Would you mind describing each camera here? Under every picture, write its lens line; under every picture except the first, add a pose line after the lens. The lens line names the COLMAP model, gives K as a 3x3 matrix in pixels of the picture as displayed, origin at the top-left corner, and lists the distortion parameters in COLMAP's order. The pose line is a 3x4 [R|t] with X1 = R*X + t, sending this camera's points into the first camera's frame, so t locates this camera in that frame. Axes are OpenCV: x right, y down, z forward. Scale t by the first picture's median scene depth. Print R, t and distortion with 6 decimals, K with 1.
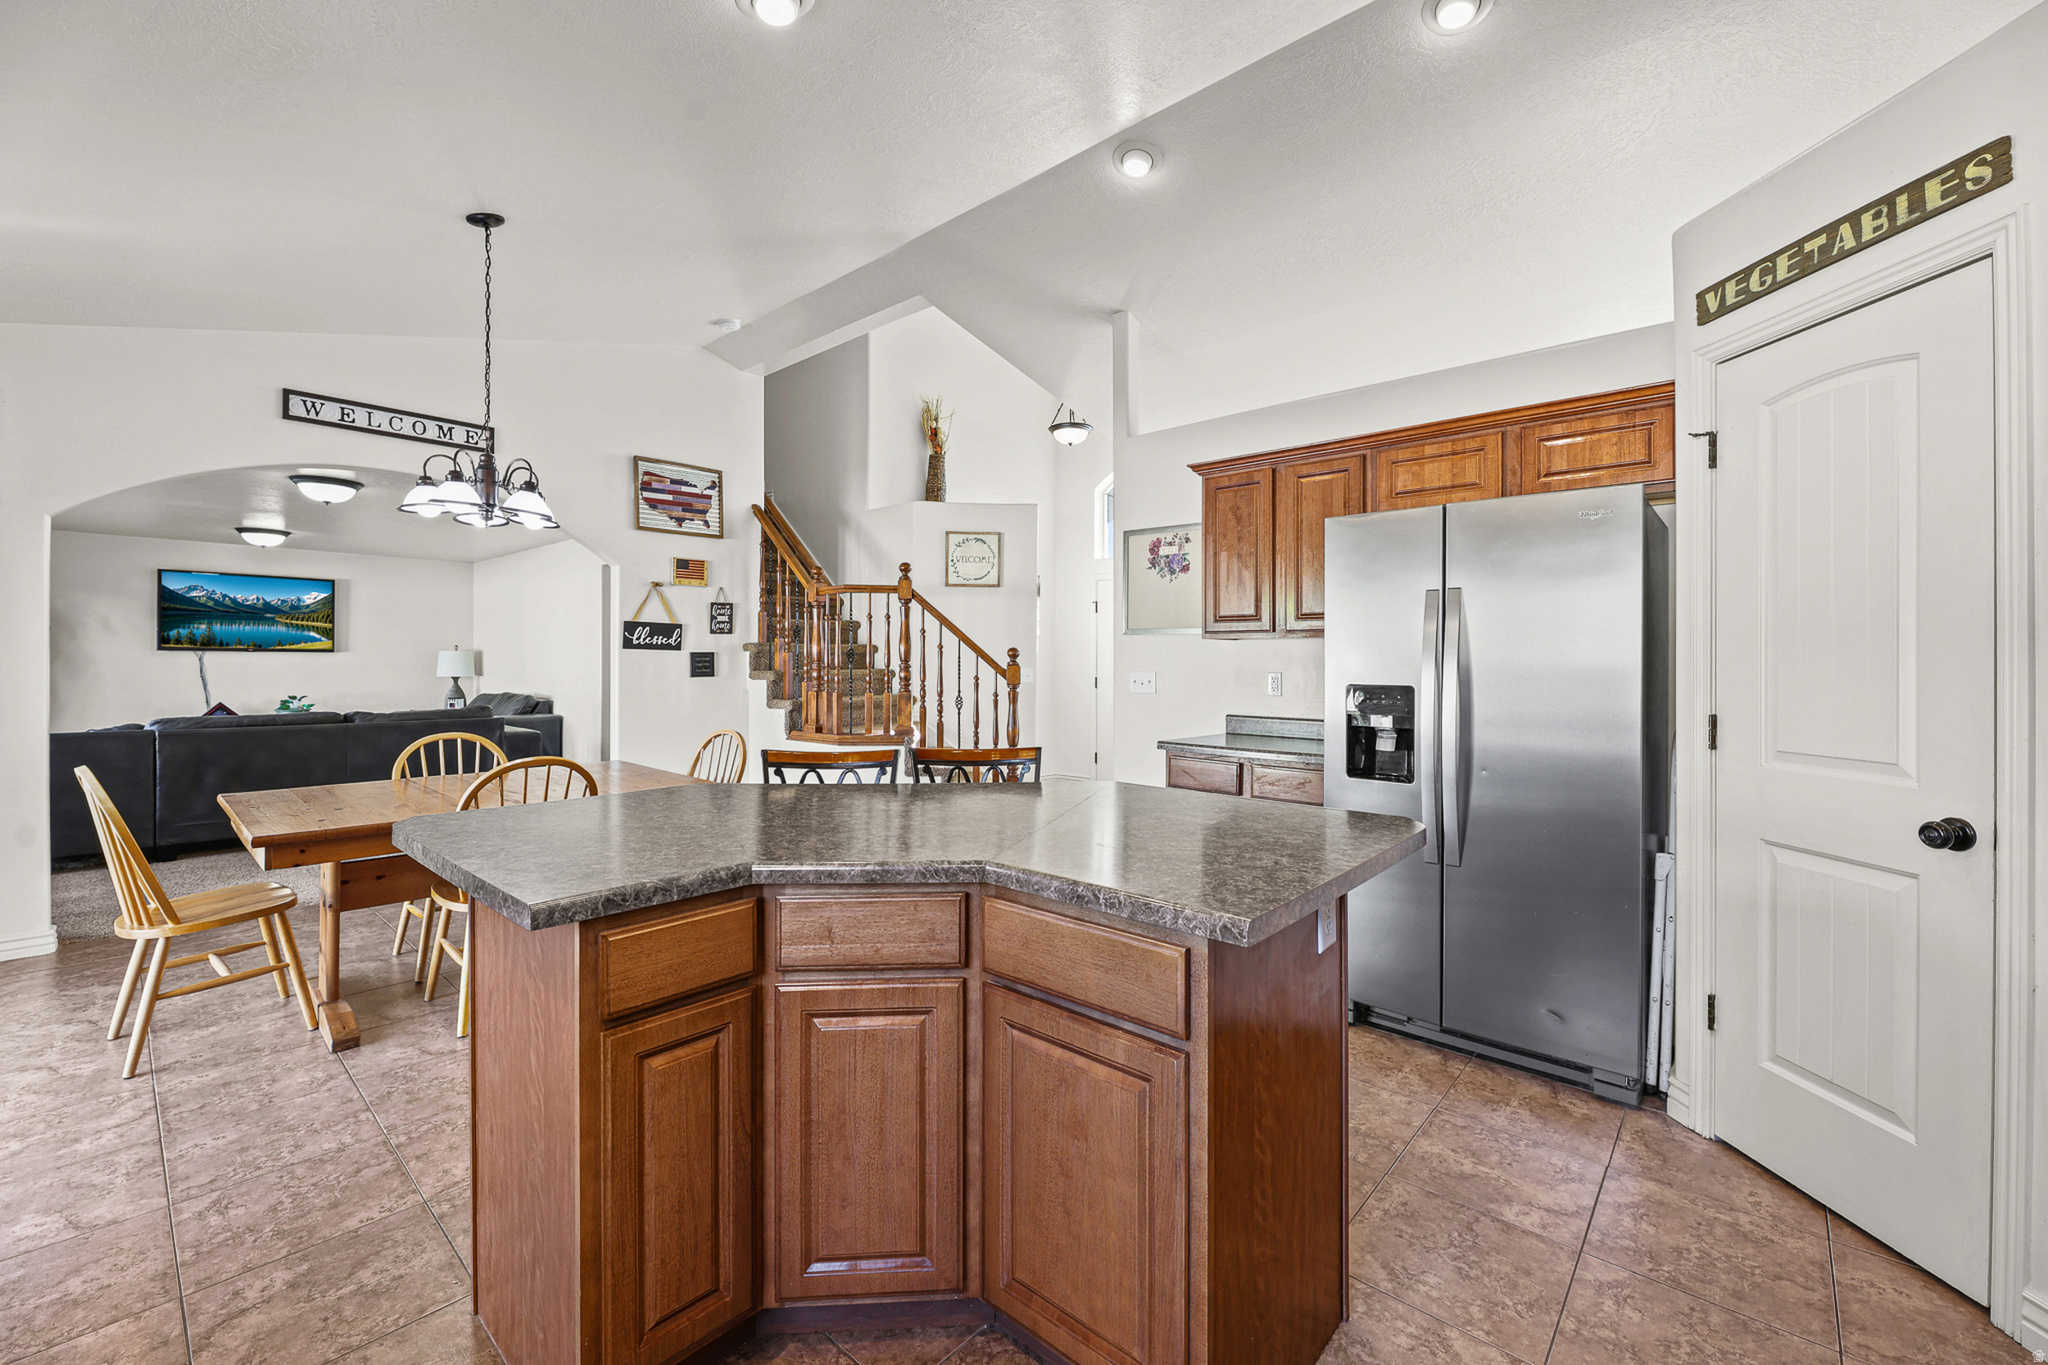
lens RADIAL K [[846.0, 0, 977.4], [0, 846.0, 640.6], [0, 0, 1]] dist [-0.003758, 0.000006]
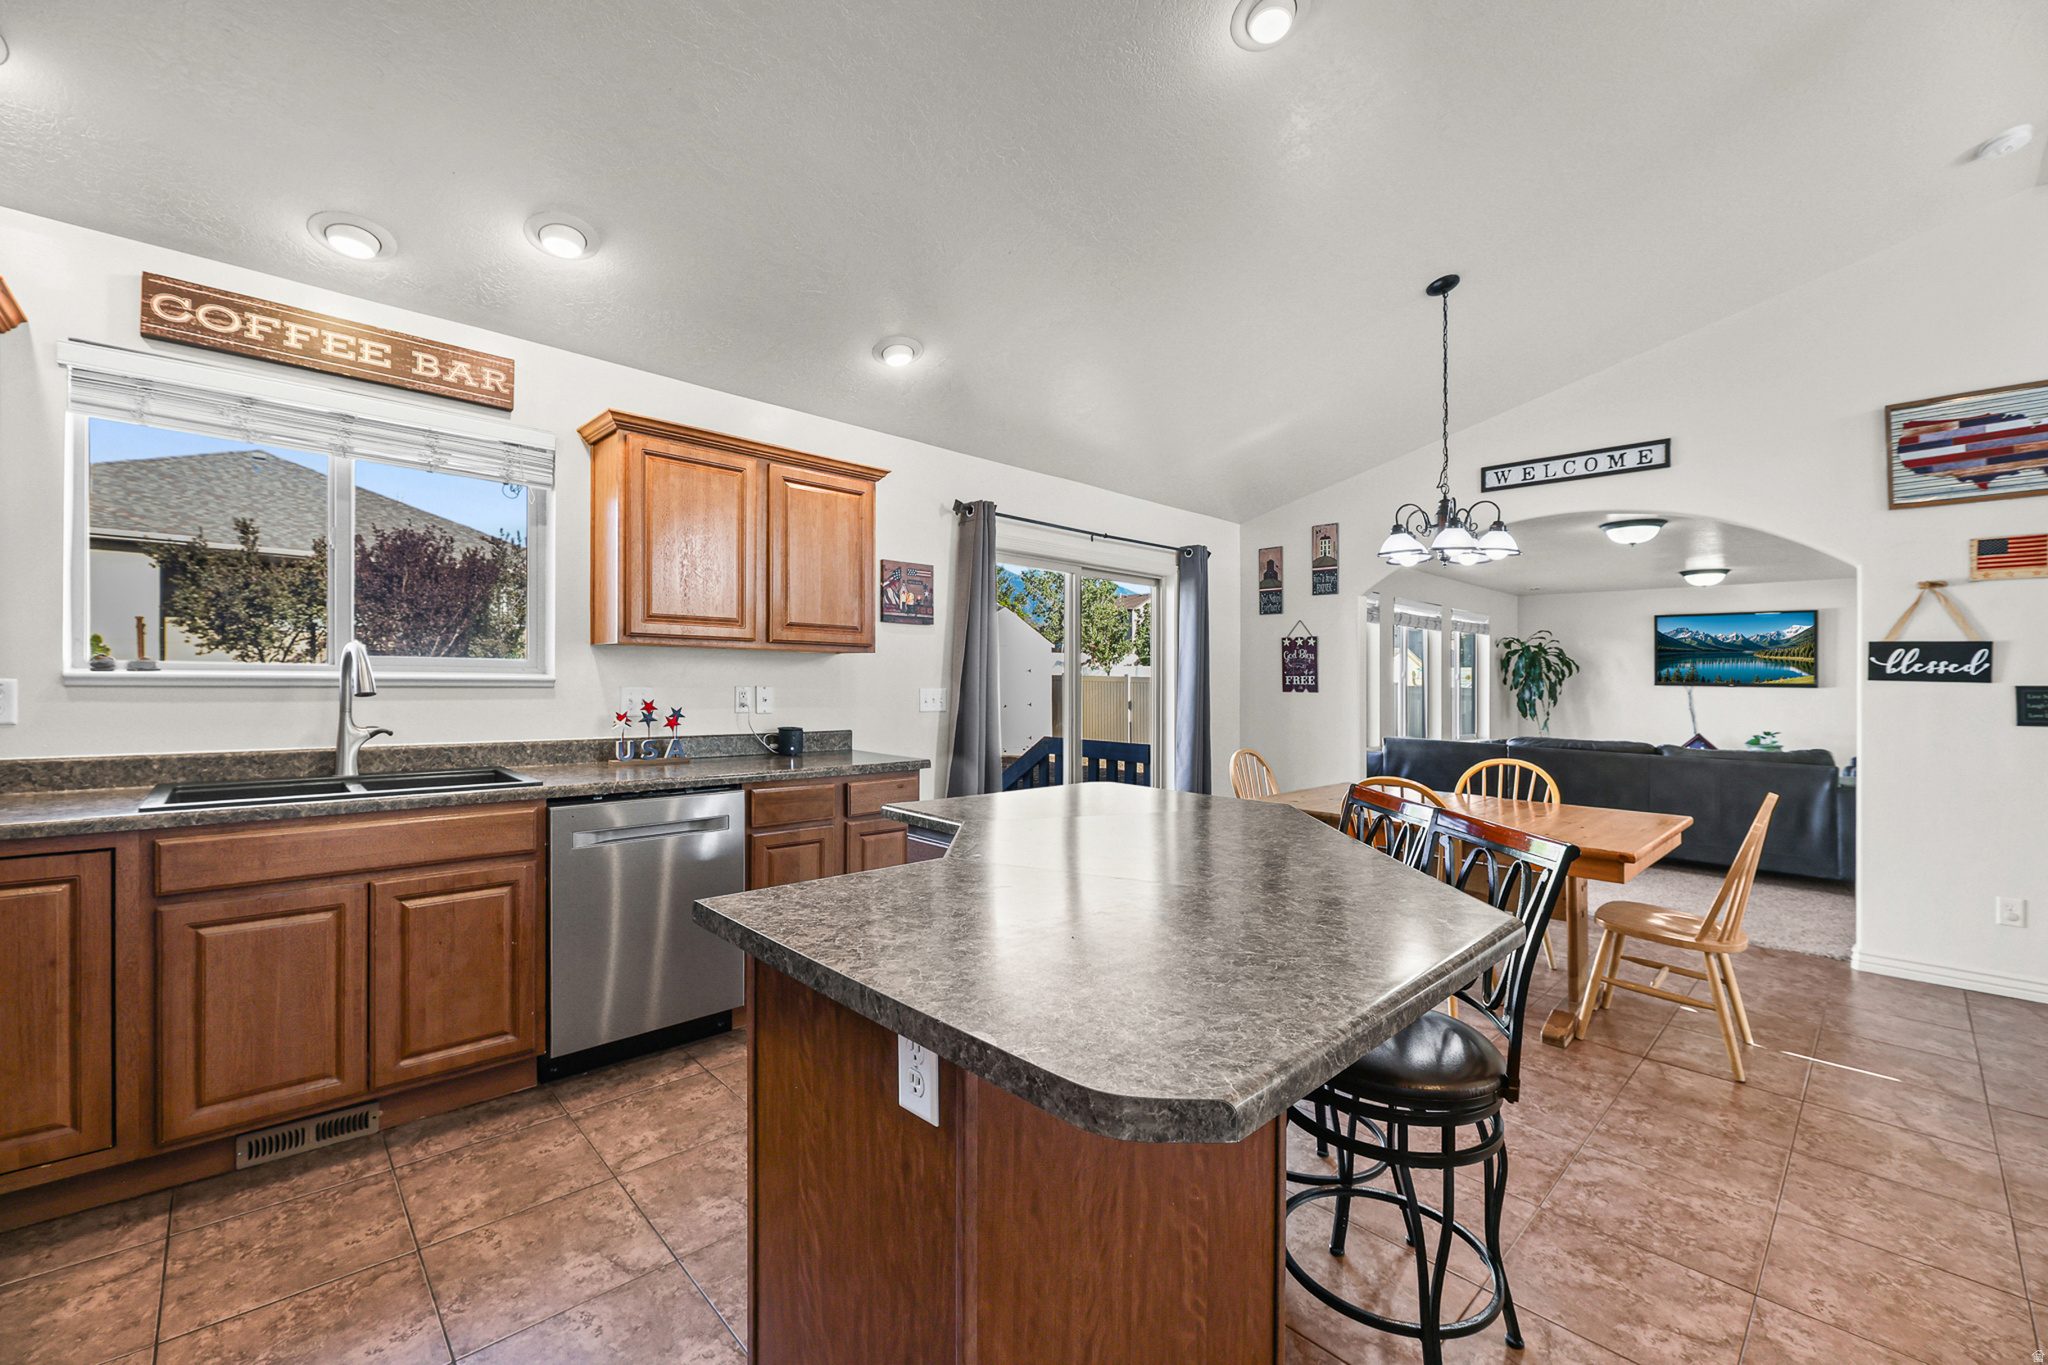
lens RADIAL K [[846.0, 0, 1062.5], [0, 846.0, 687.8], [0, 0, 1]] dist [-0.003758, 0.000006]
pose [[-0.035840, 0.000720, -0.999357, 0.217548], [0.007789, 0.999970, 0.000441, 0.006982], [0.999327, -0.007768, -0.035844, 0.227739]]
